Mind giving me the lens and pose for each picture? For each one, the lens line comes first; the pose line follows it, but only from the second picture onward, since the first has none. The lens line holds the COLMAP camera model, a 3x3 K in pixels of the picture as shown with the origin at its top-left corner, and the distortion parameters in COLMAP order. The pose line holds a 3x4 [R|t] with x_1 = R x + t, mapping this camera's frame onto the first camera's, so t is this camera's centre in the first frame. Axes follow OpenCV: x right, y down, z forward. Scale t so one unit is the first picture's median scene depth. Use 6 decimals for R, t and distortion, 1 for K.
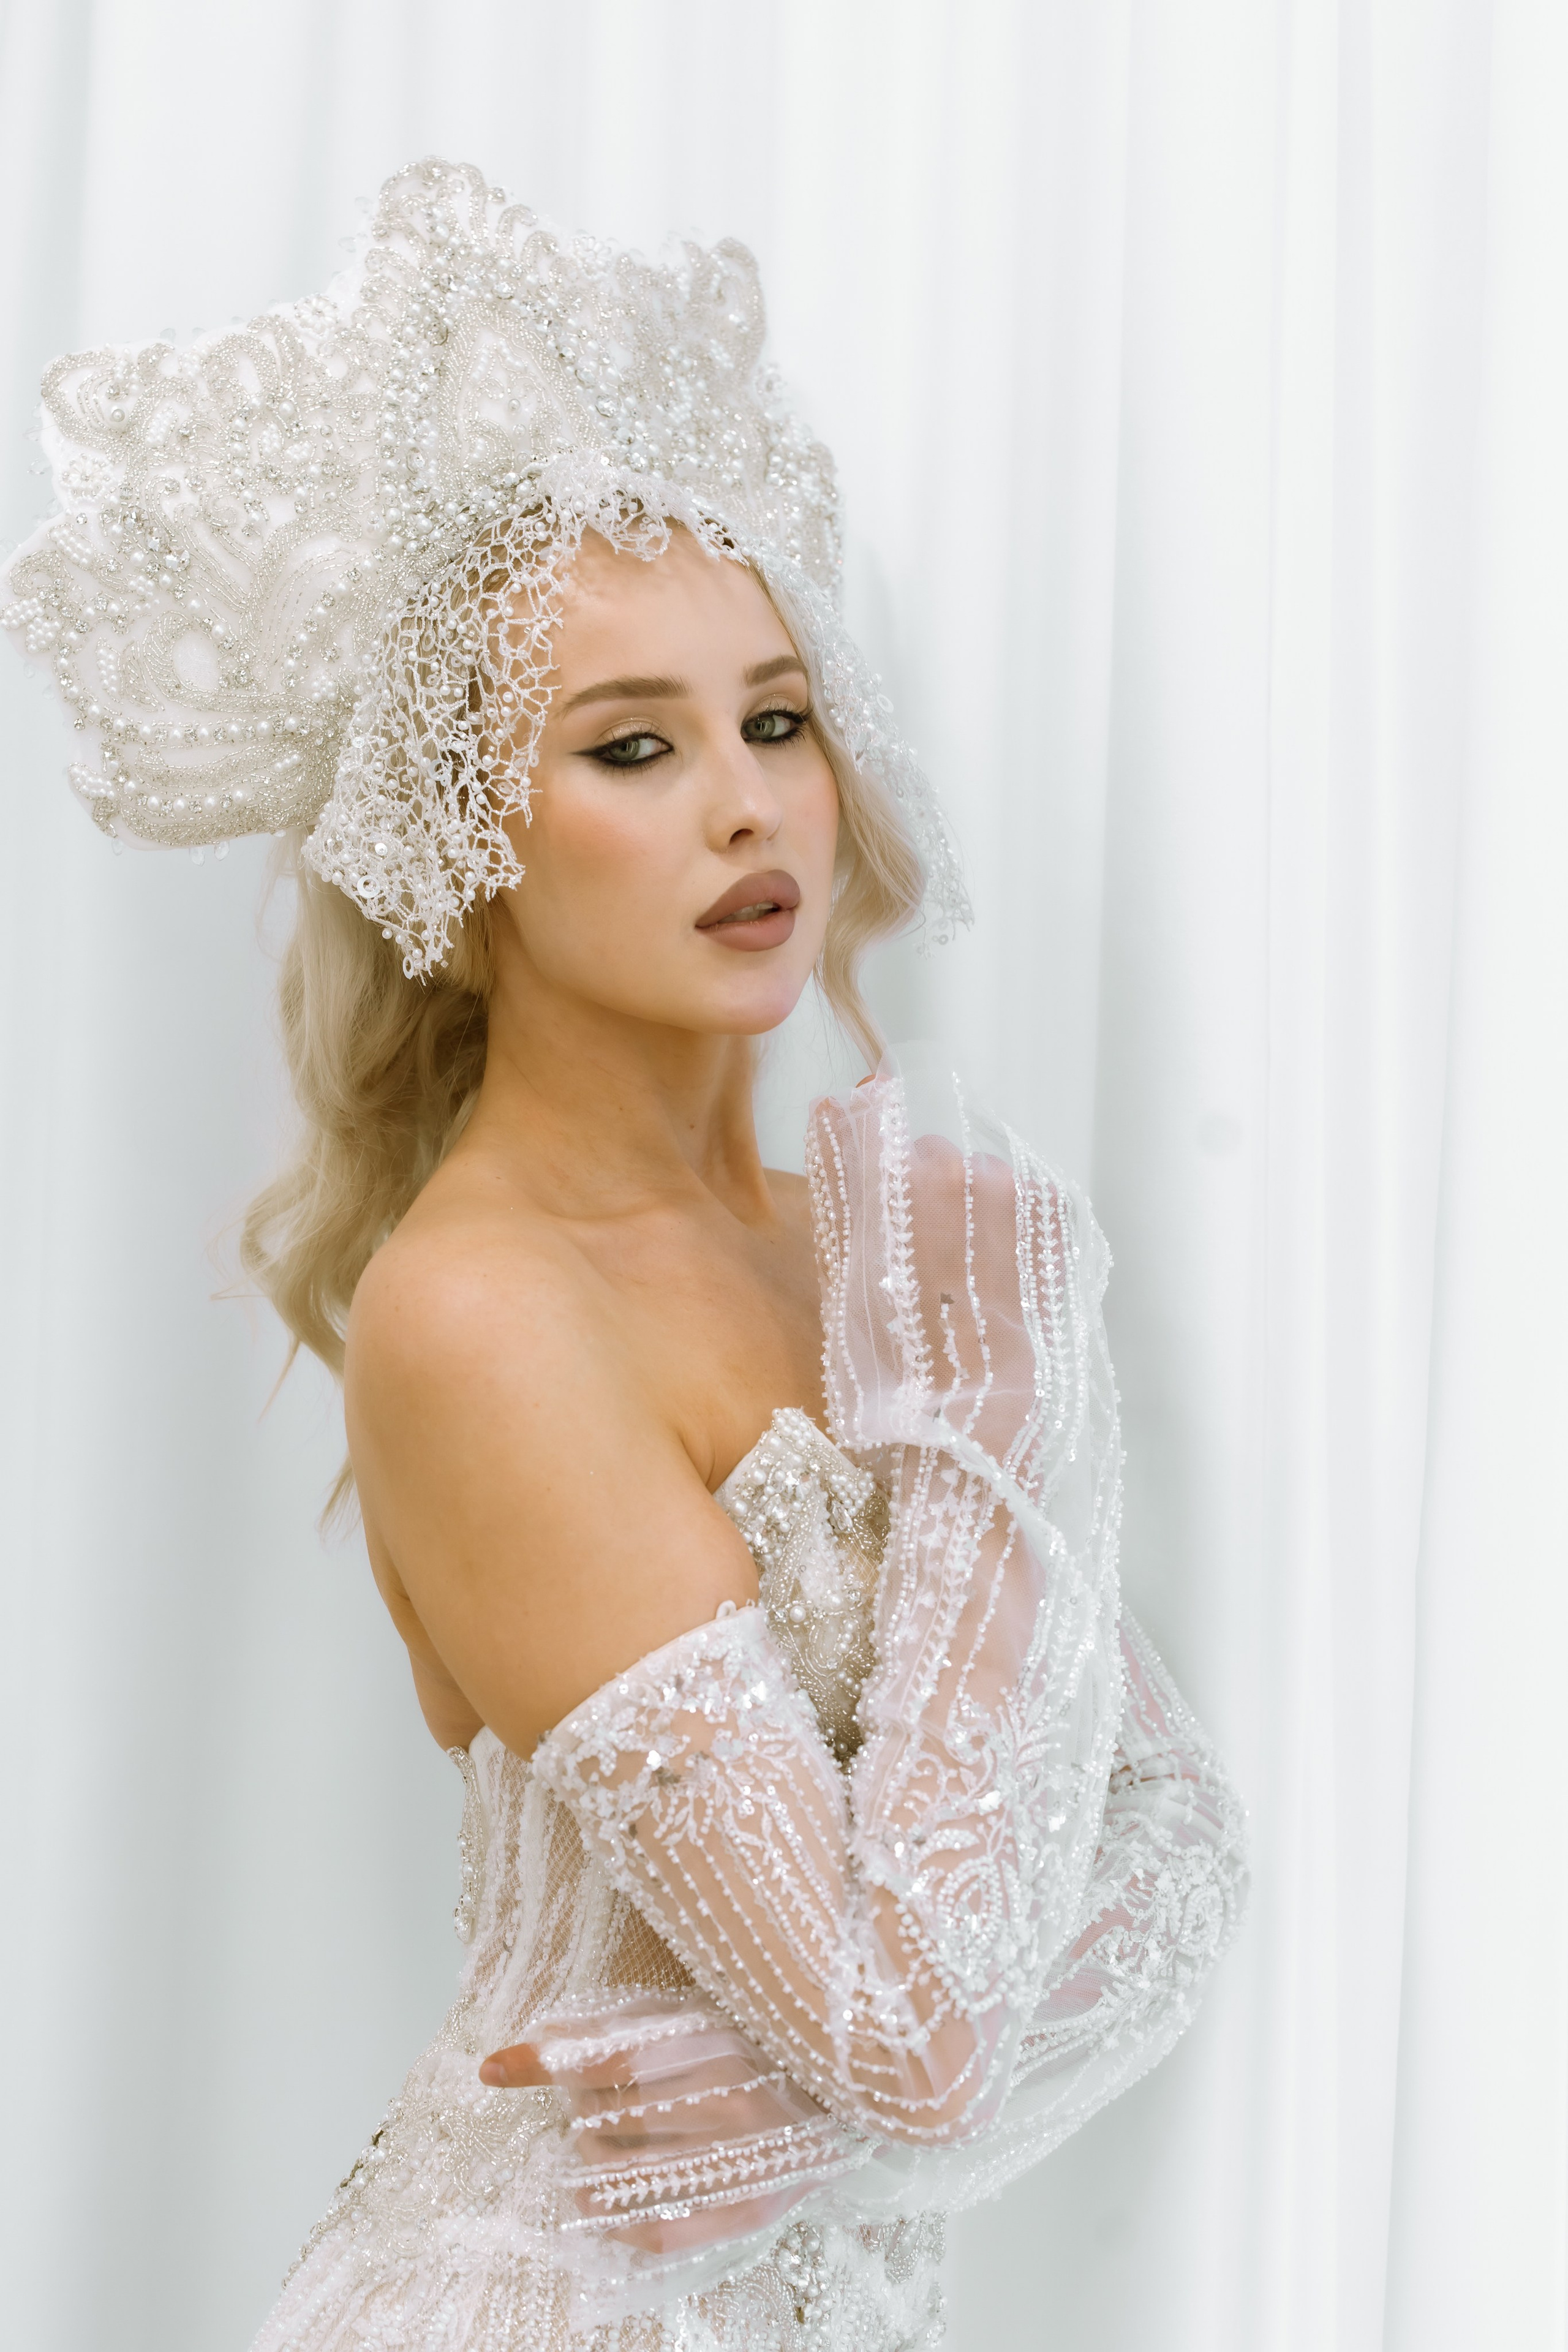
lens RADIAL K [[3403.7, 0, 784.0], [0, 3403.7, 1176.0], [0, 0, 1]] dist [0.127395, 0.044916]
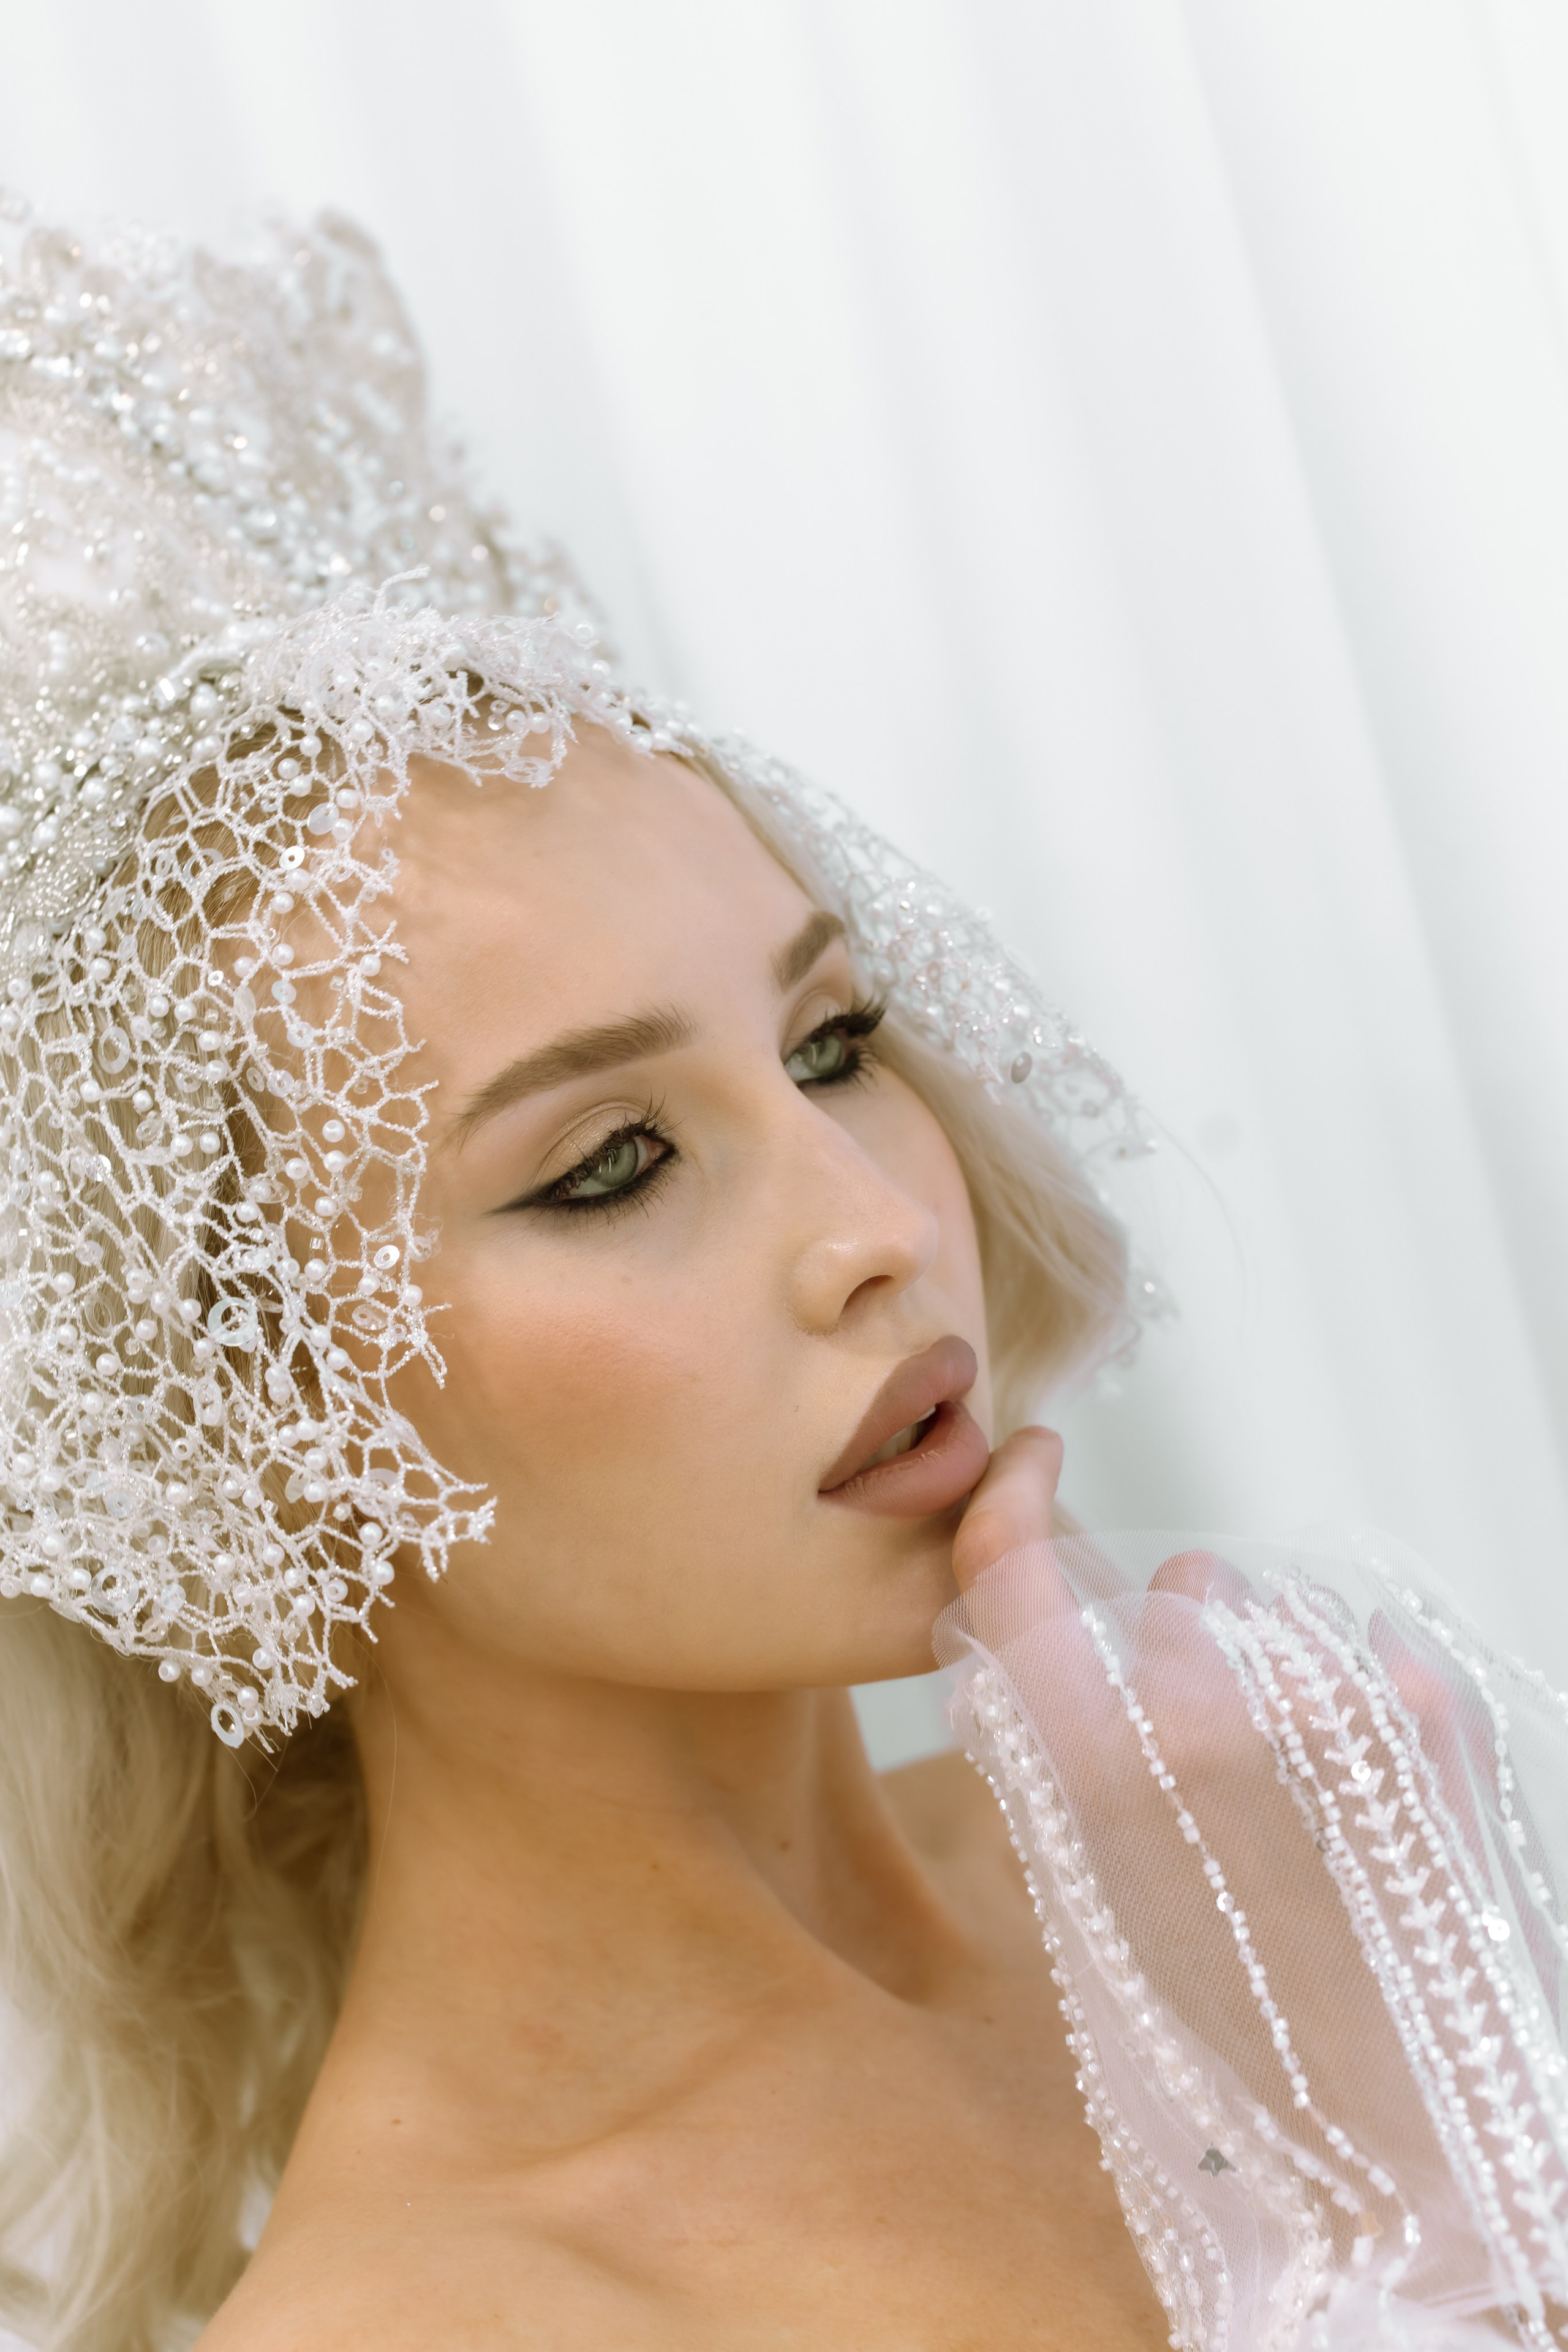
lens RADIAL K [[3403.7, 0, 784.0], [0, 3403.7, 1176.0], [0, 0, 1]] dist [0.127395, 0.044916]
pose [[0.946168, -0.241448, 0.215566, -0.123133], [0.249768, 0.968234, -0.011805, -0.111824], [-0.205868, 0.065011, 0.976418, 0.523482]]
